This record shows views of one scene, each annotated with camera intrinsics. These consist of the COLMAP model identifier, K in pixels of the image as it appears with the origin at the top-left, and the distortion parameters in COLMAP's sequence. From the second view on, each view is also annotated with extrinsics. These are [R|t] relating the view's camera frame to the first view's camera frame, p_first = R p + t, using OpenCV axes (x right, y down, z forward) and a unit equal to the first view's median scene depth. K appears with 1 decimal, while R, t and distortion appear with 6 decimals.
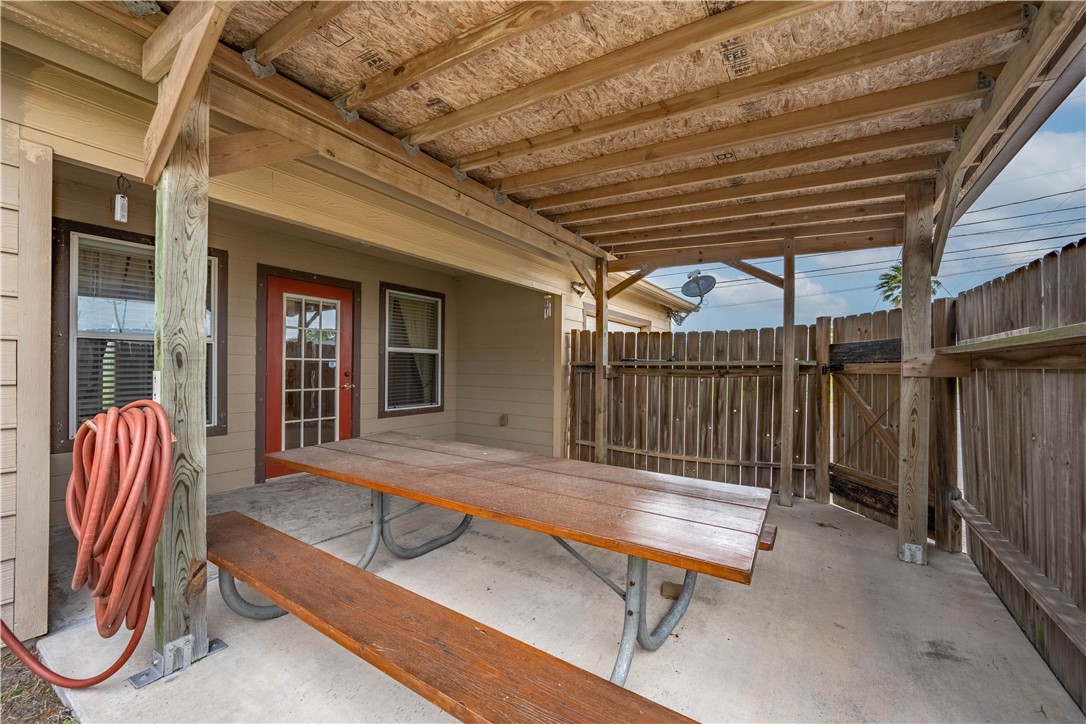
lens RADIAL K [[428.2, 0, 548.0], [0, 428.2, 360.6], [0, 0, 1]] dist [-0.001404, 0.000767]
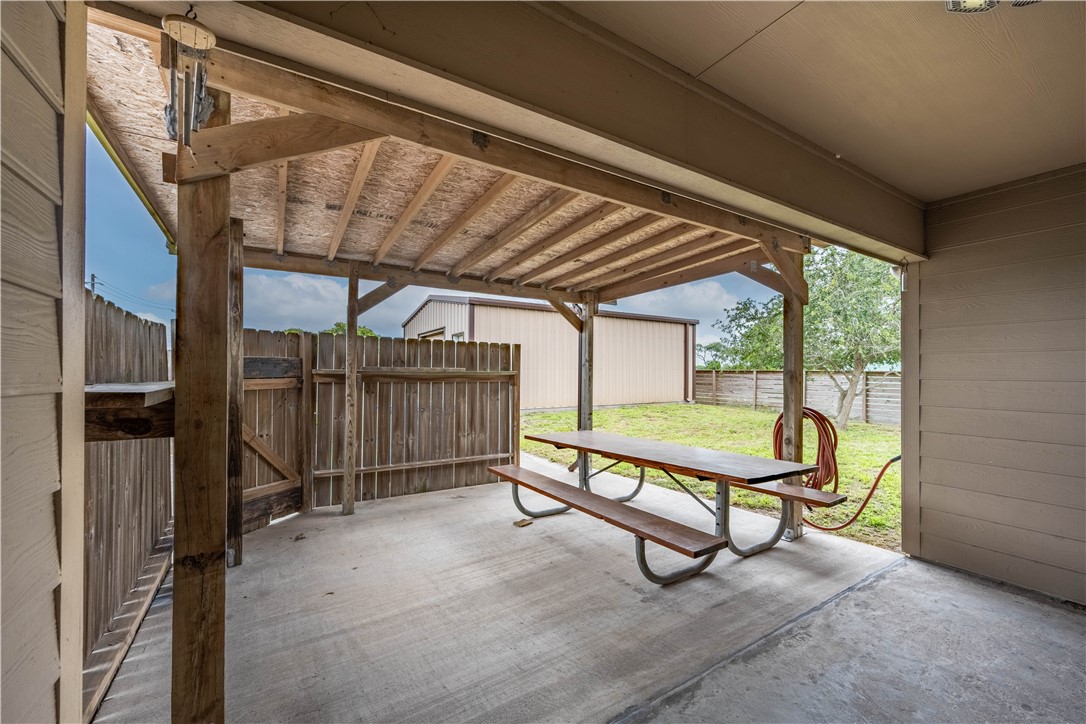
lens RADIAL K [[428.2, 0, 549.8], [0, 428.2, 370.9], [0, 0, 1]] dist [-0.001404, 0.000767]
pose [[-0.904034, -0.002439, 0.427454, -0.375159], [-0.010494, 0.999809, -0.016490, -0.006132], [-0.427332, -0.019393, -0.903887, 1.867522]]
